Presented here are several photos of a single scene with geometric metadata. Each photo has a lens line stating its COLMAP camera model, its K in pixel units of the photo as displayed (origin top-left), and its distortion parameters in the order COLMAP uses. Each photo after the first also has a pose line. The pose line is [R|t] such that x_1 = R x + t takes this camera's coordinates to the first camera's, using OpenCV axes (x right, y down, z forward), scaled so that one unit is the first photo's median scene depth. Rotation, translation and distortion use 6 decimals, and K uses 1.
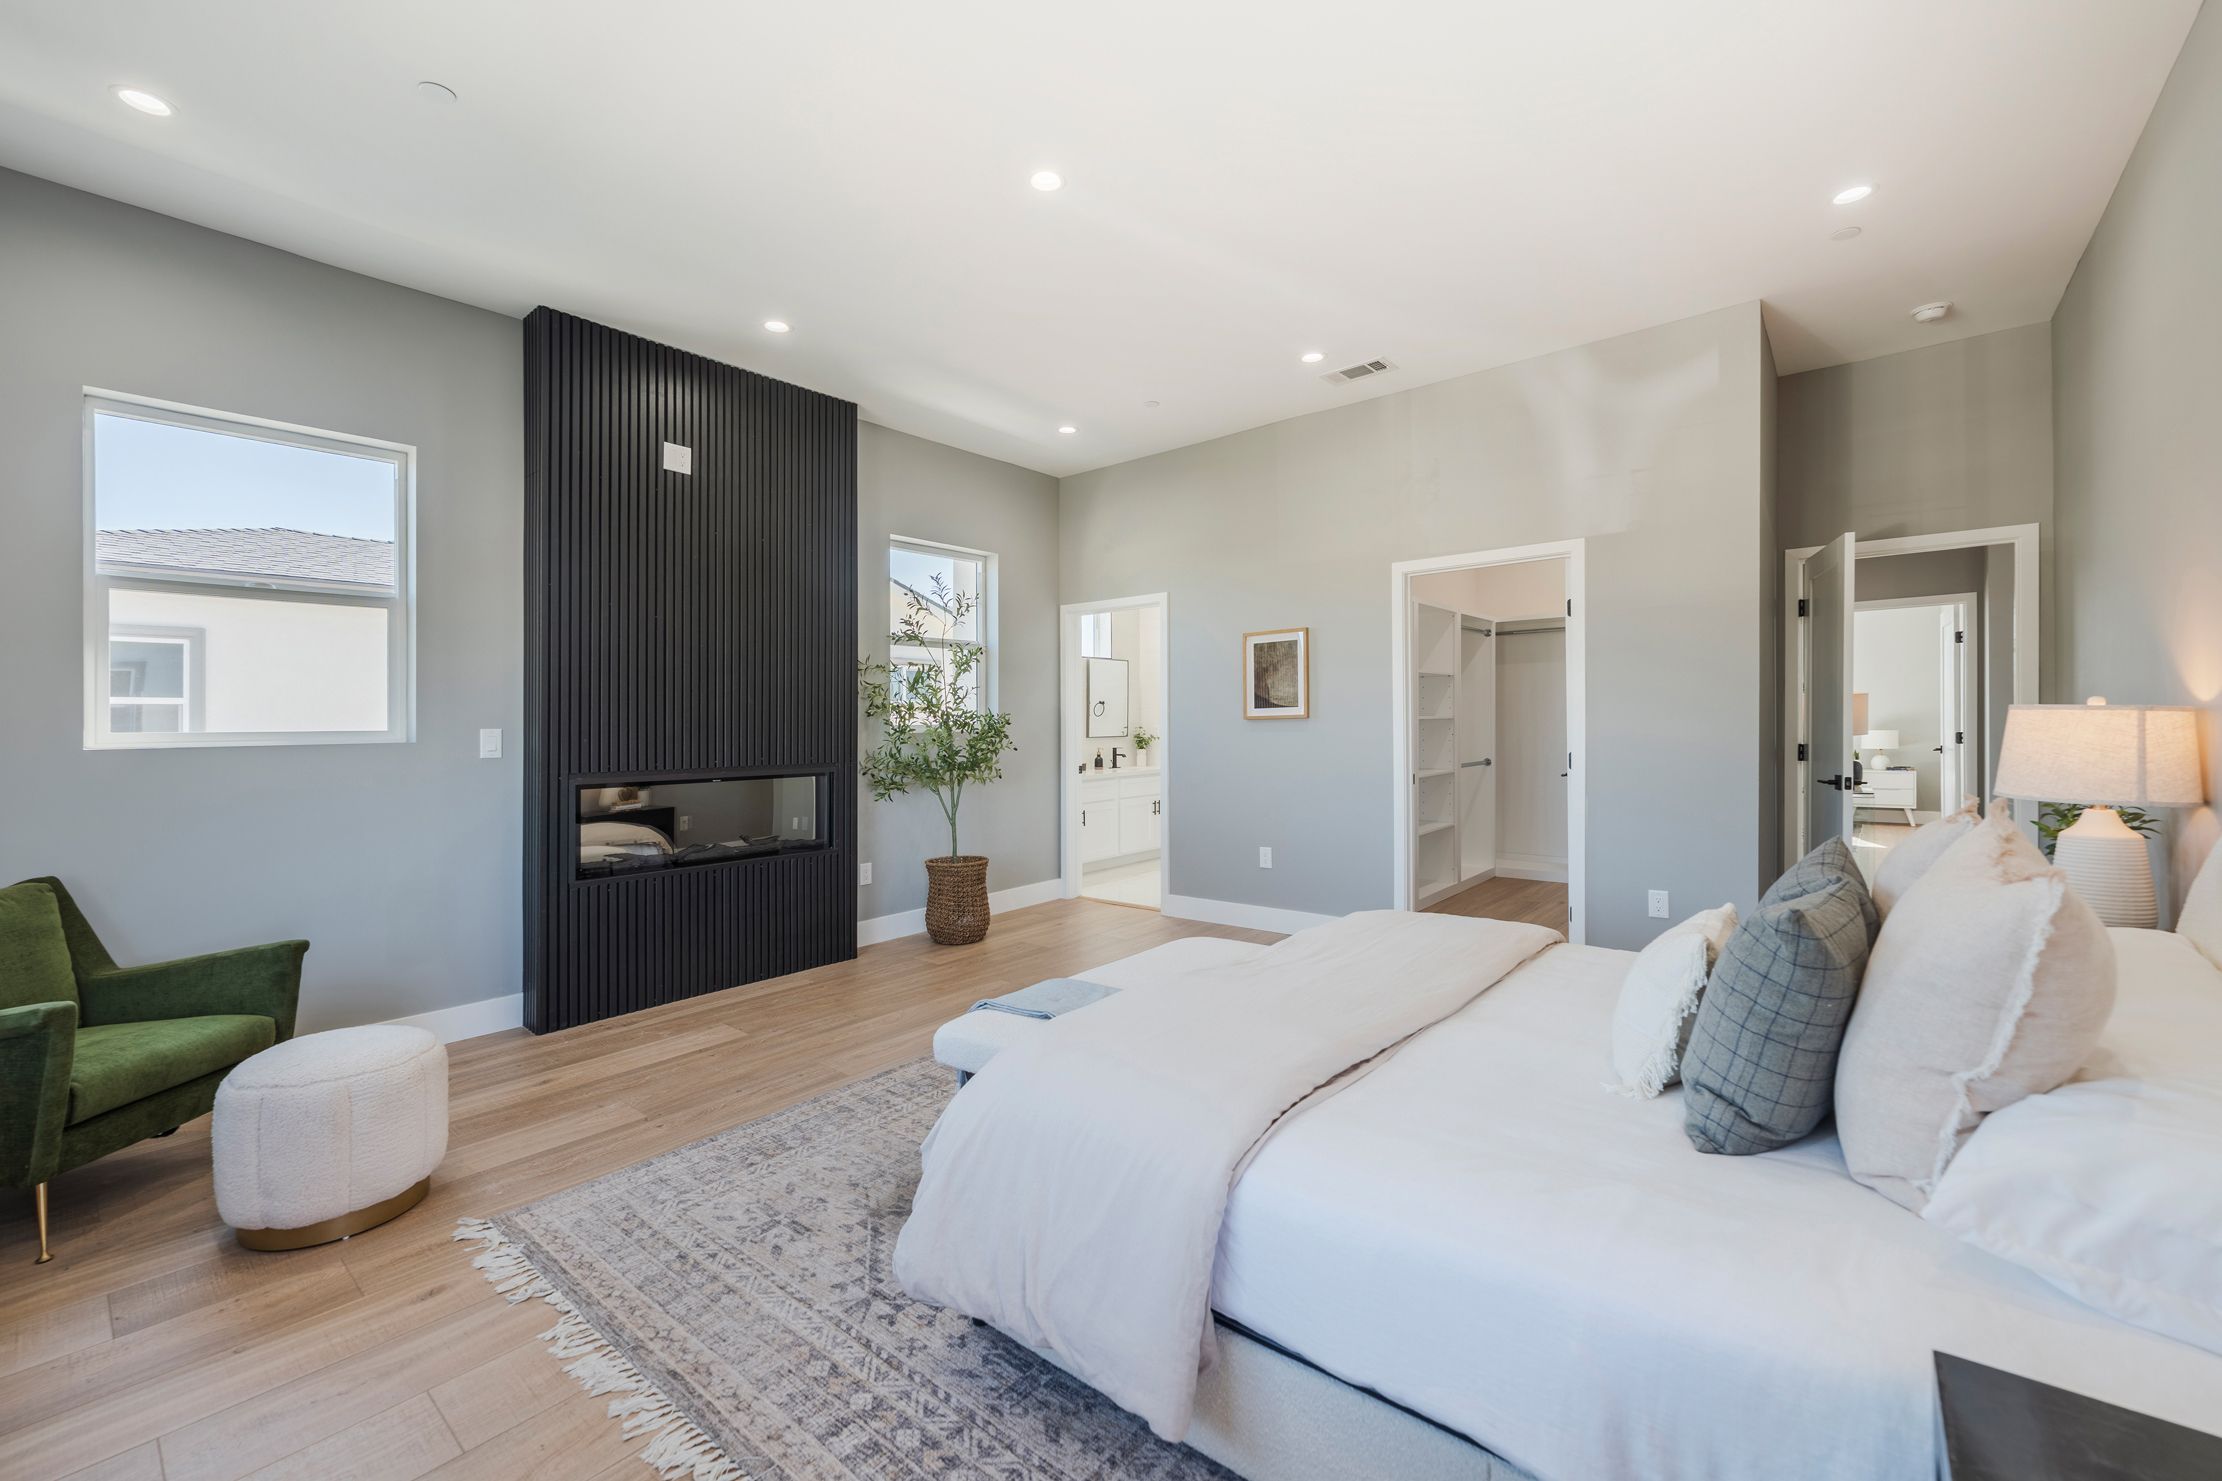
lens RADIAL K [[898.2, 0, 1107.8], [0, 898.2, 738.2], [0, 0, 1]] dist [-0.001589, 0.001336]
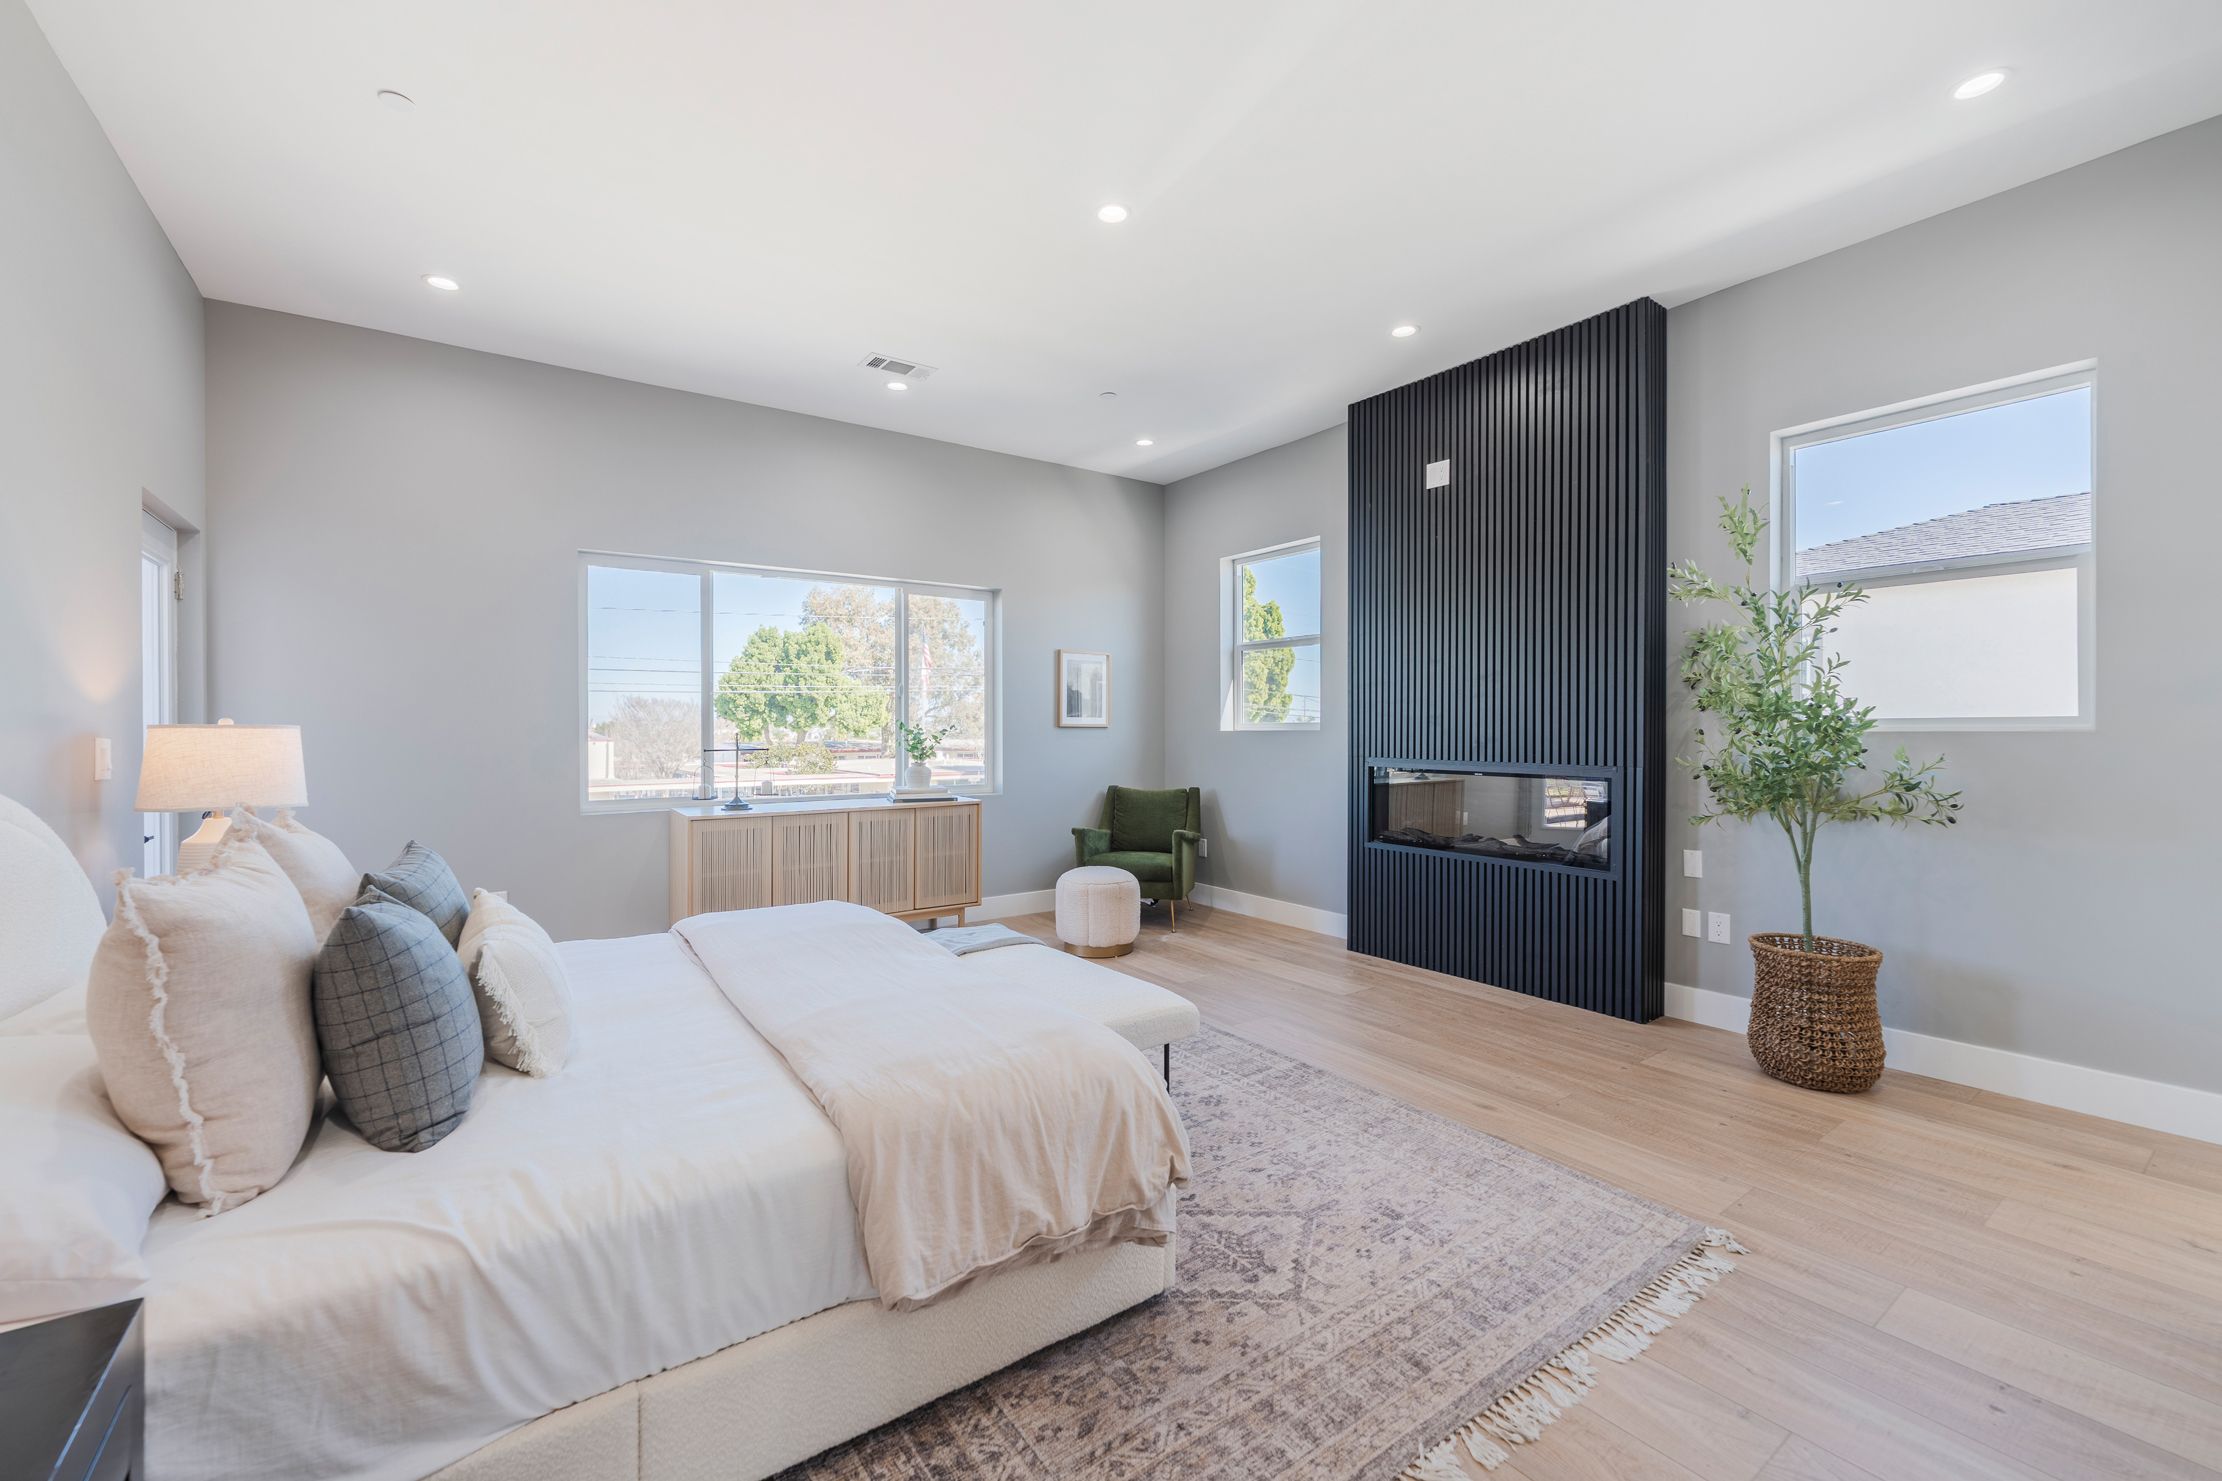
lens RADIAL K [[898.2, 0, 1101.9], [0, 898.2, 719.1], [0, 0, 1]] dist [-0.001589, 0.001336]
pose [[-0.257136, 0.007276, -0.966348, 0.665480], [-0.006873, 0.999933, 0.009357, -0.021031], [0.966351, 0.009048, -0.257068, 0.869830]]
